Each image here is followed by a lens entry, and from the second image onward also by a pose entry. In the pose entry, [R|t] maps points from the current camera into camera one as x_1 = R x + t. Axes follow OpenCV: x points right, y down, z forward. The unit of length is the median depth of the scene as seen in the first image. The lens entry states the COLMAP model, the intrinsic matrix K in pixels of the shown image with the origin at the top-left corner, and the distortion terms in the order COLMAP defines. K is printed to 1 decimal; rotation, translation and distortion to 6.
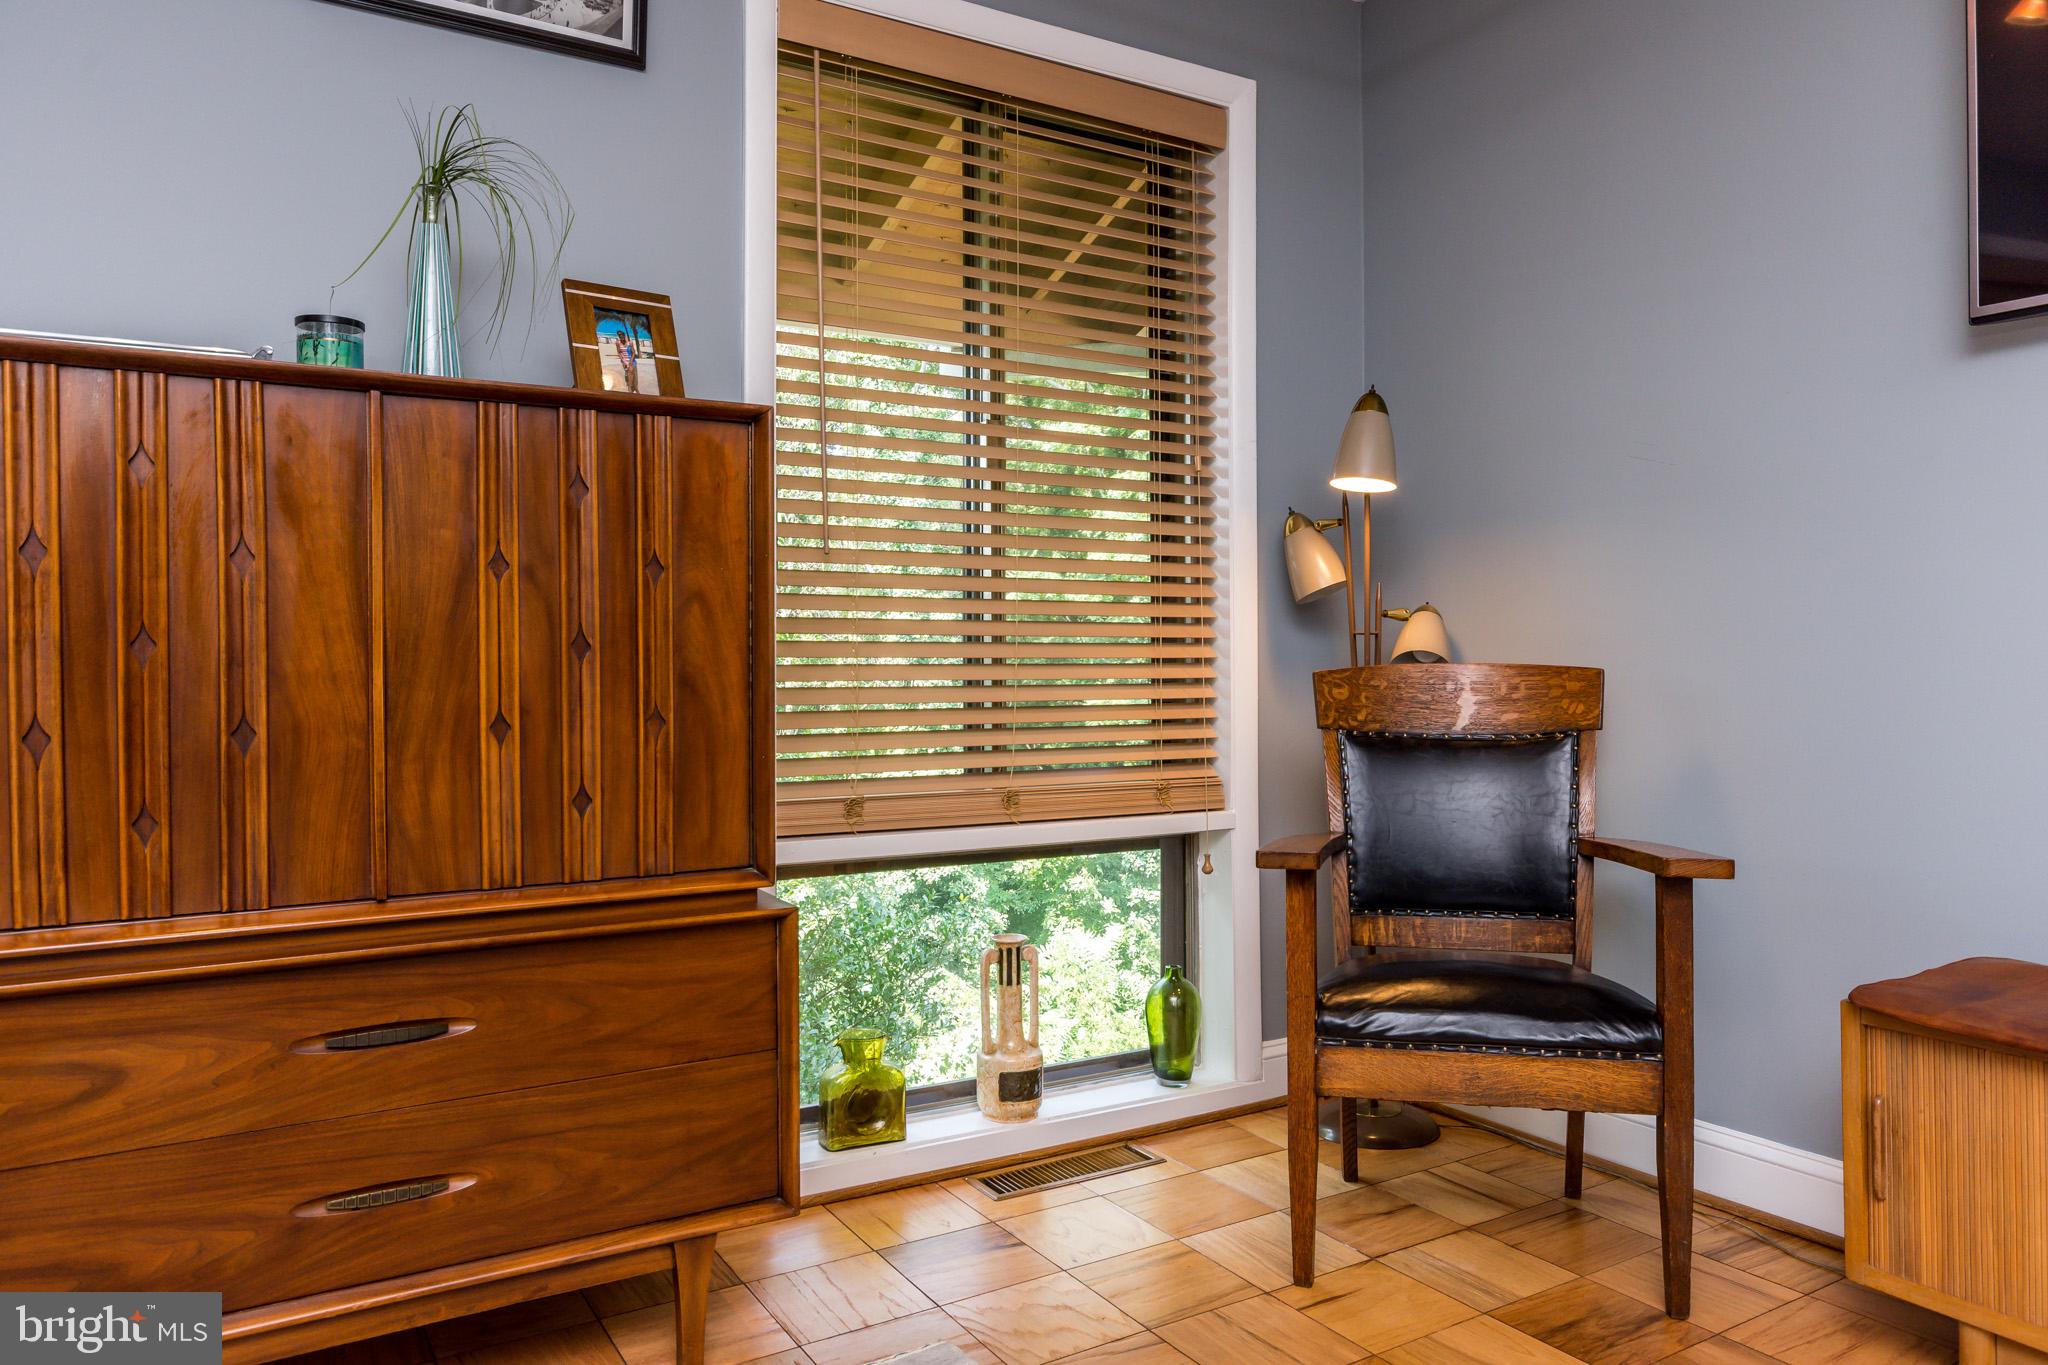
lens RADIAL K [[1399.6, 0, 1024.0], [0, 1399.6, 682.5], [0, 0, 1]] dist [-0.008372, 0.000561]
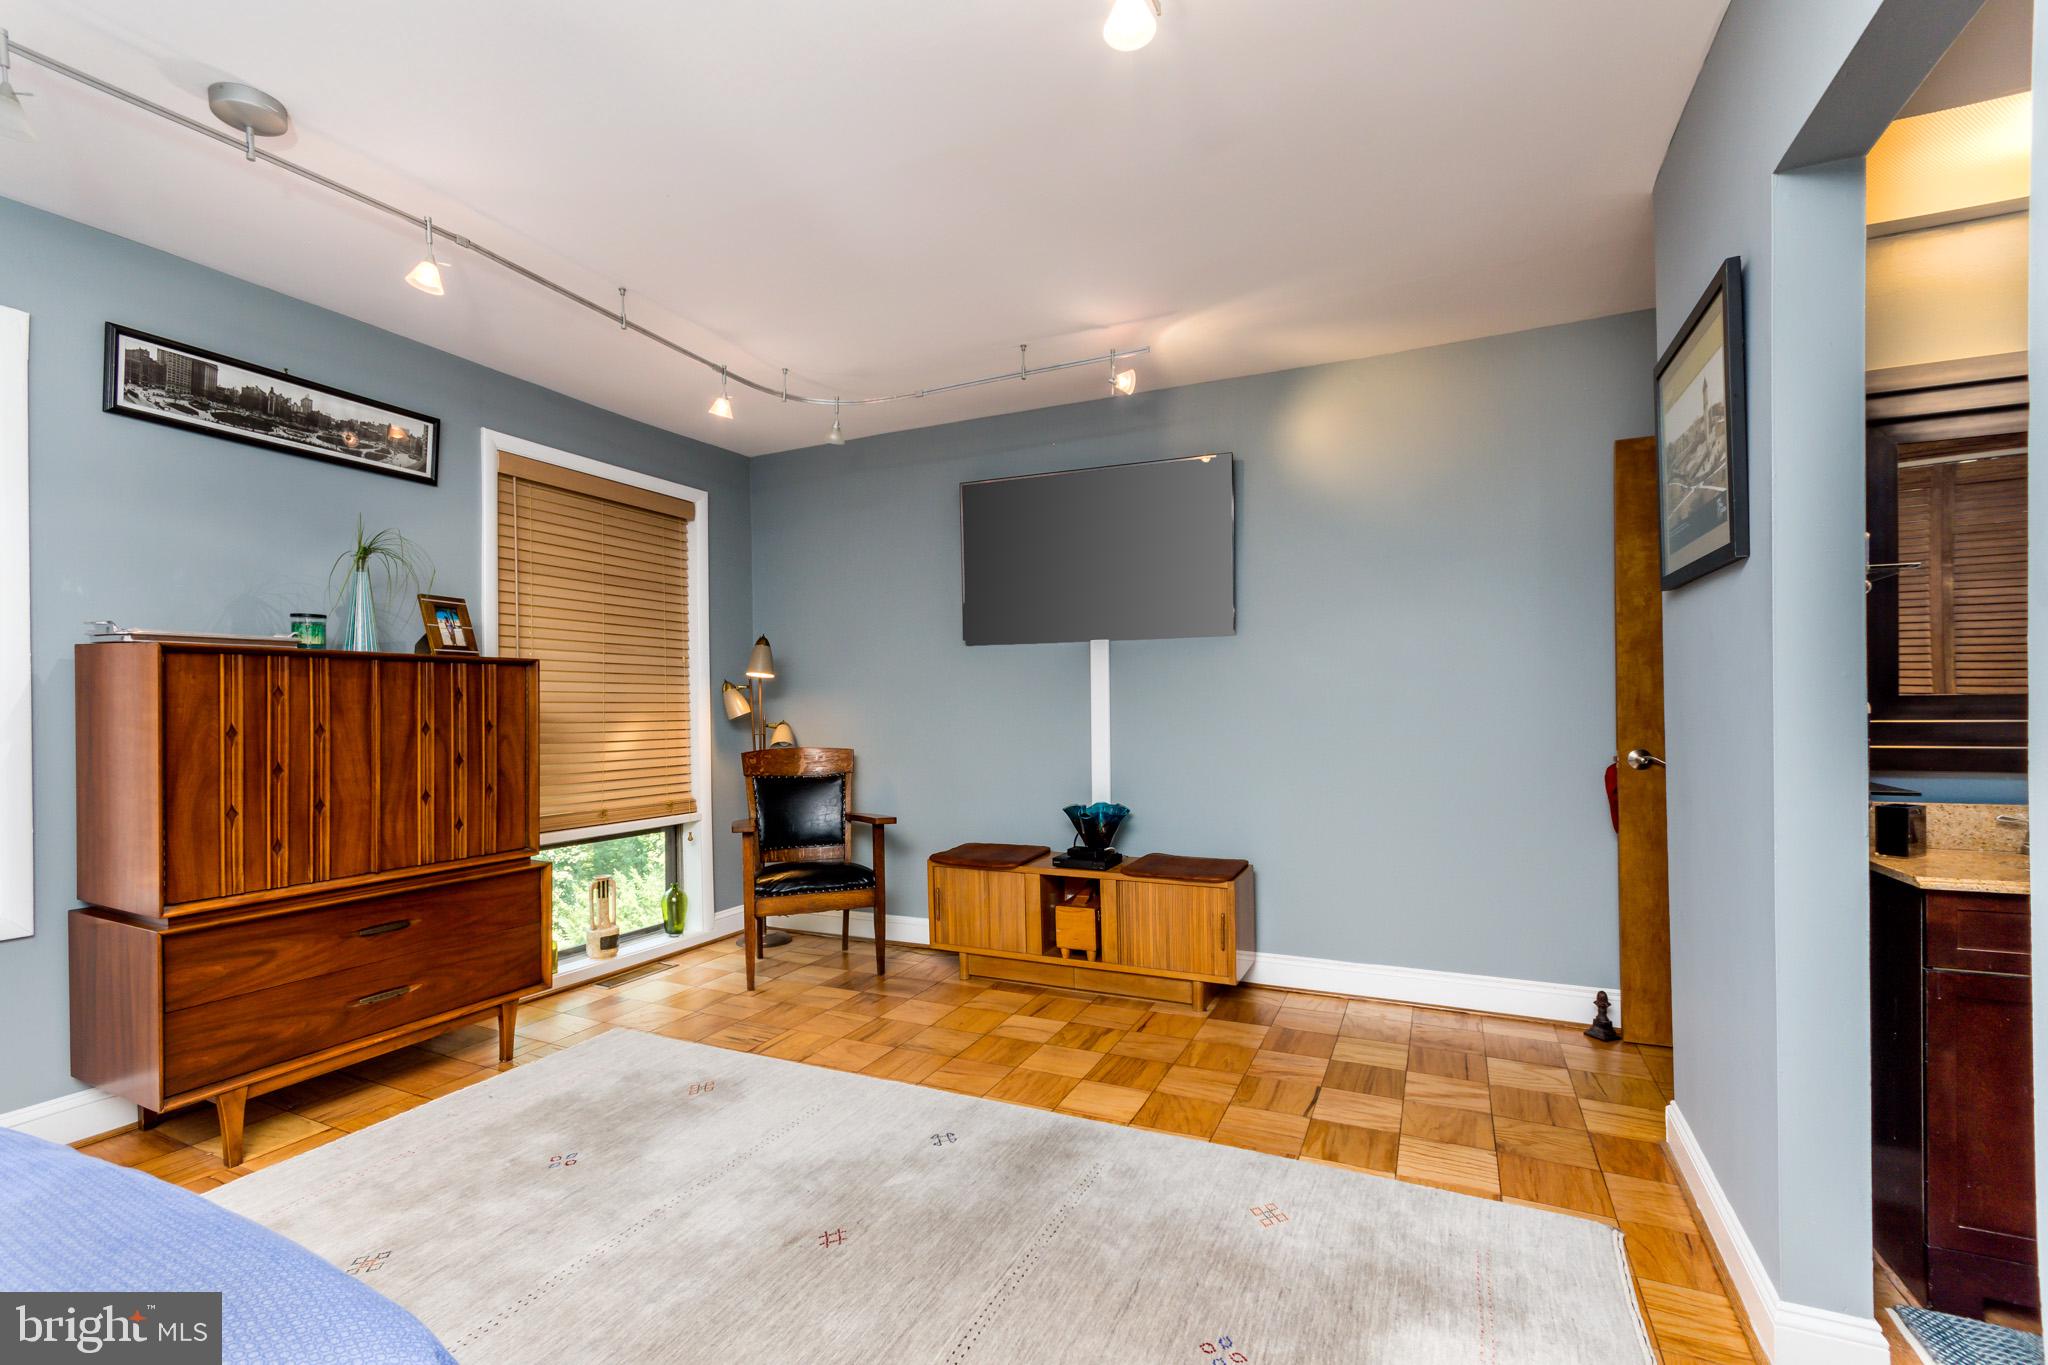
lens RADIAL K [[902.2, 0, 1016.7], [0, 902.2, 716.7], [0, 0, 1]] dist [0.000935, 0.000080]
pose [[0.834024, -0.007138, 0.551682, -0.347941], [0.011269, 0.999928, -0.004098, -0.079346], [-0.551613, 0.009635, 0.834045, -0.770947]]
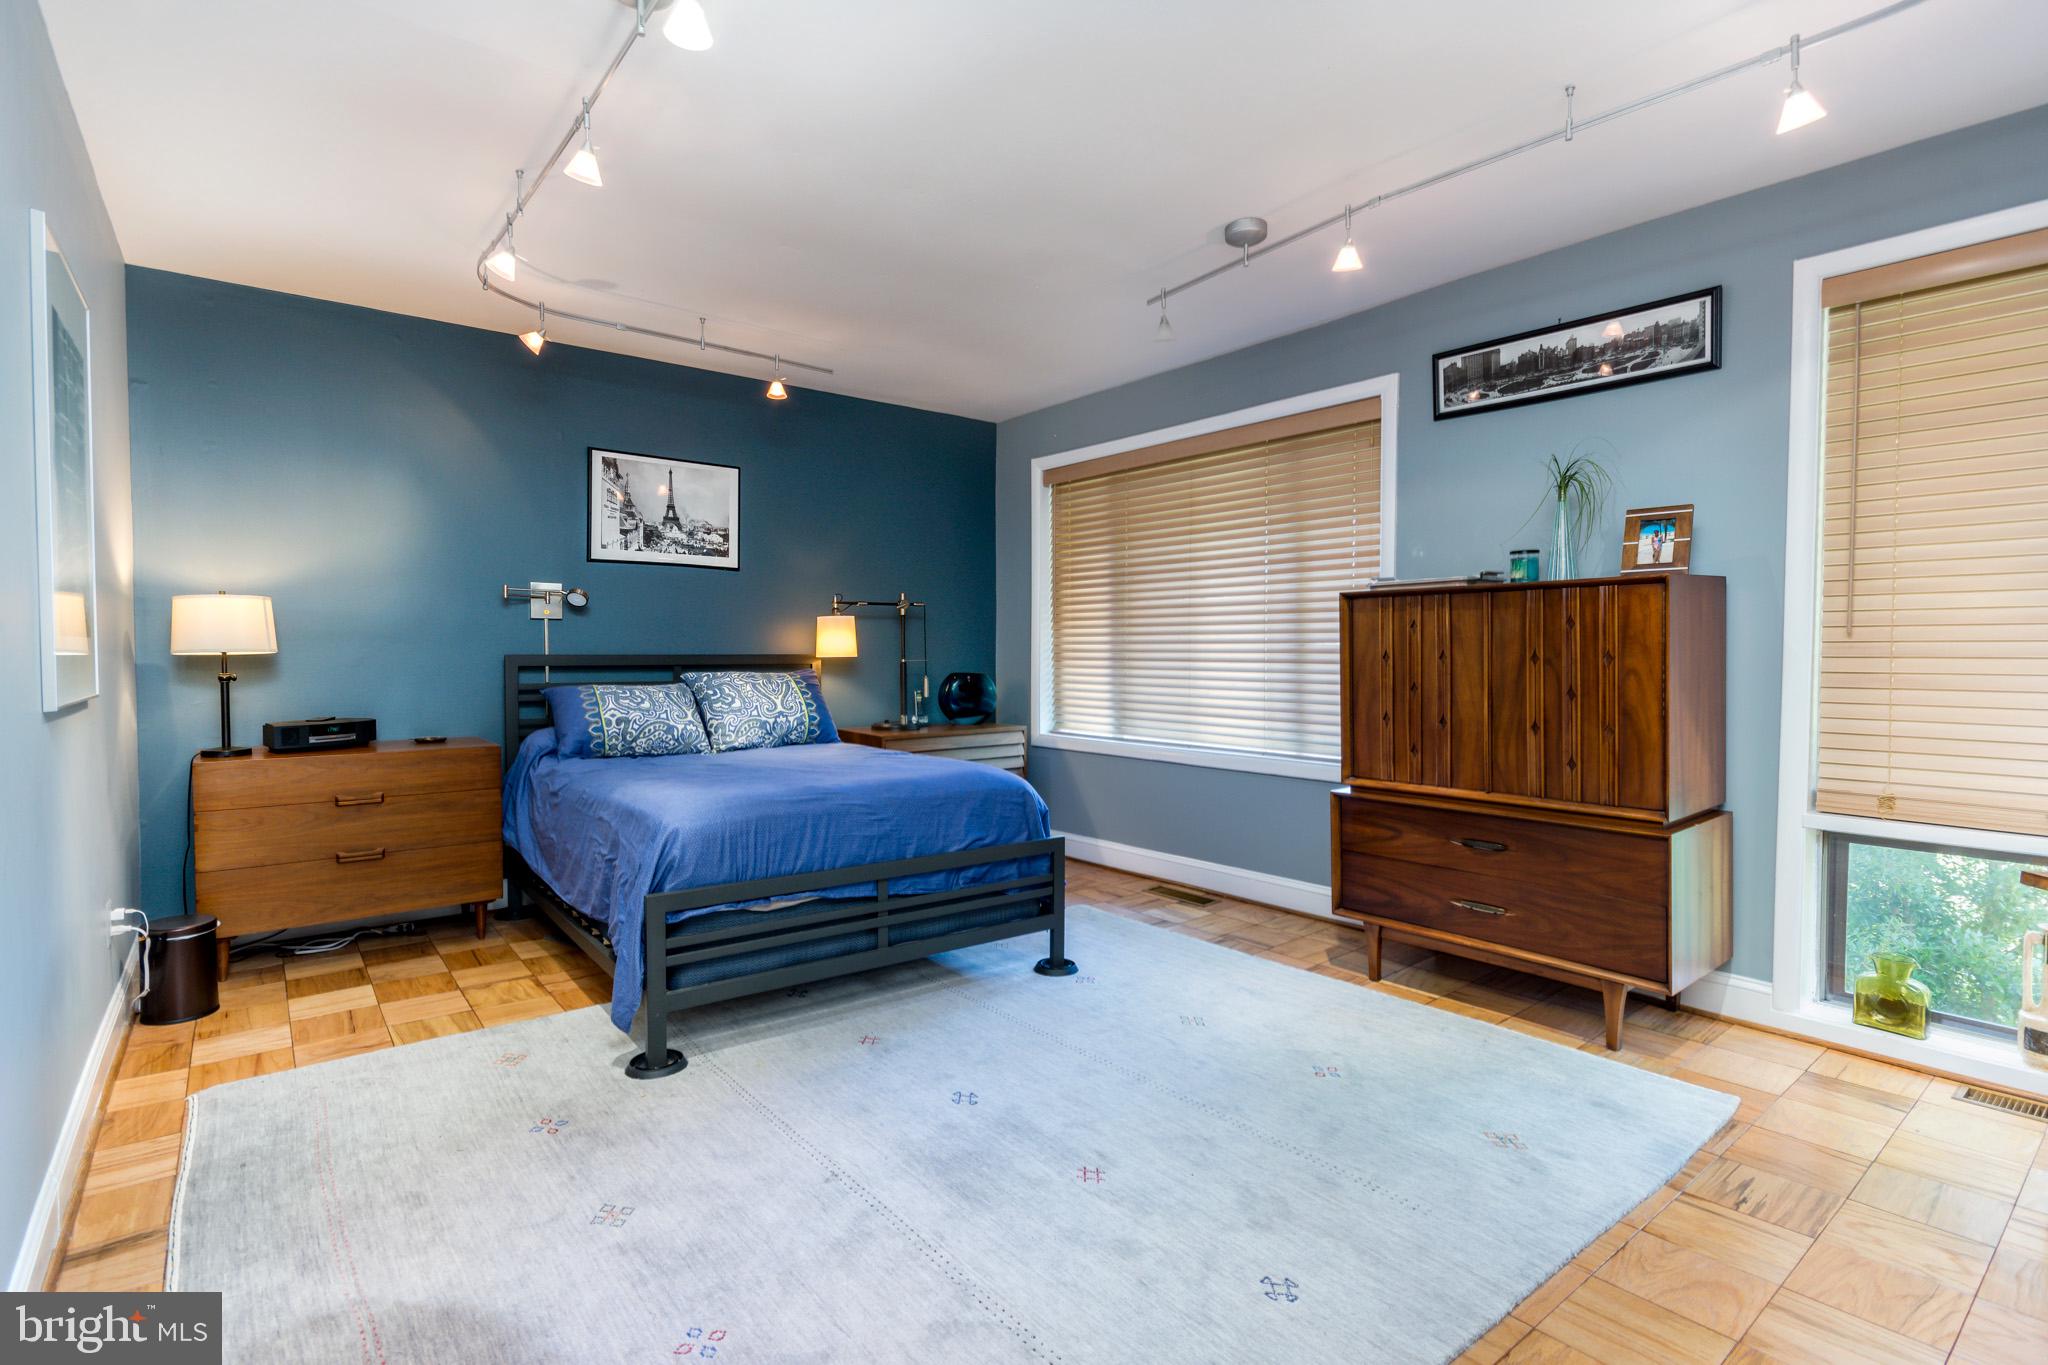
lens RADIAL K [[978.2, 0, 1024.0], [0, 978.2, 682.5], [0, 0, 1]] dist [0.000692, 0.000256]
pose [[0.124546, 0.040220, -0.991398, 1.032369], [-0.010218, 0.999177, 0.039252, -0.090270], [0.992161, 0.005241, 0.124855, -0.047161]]
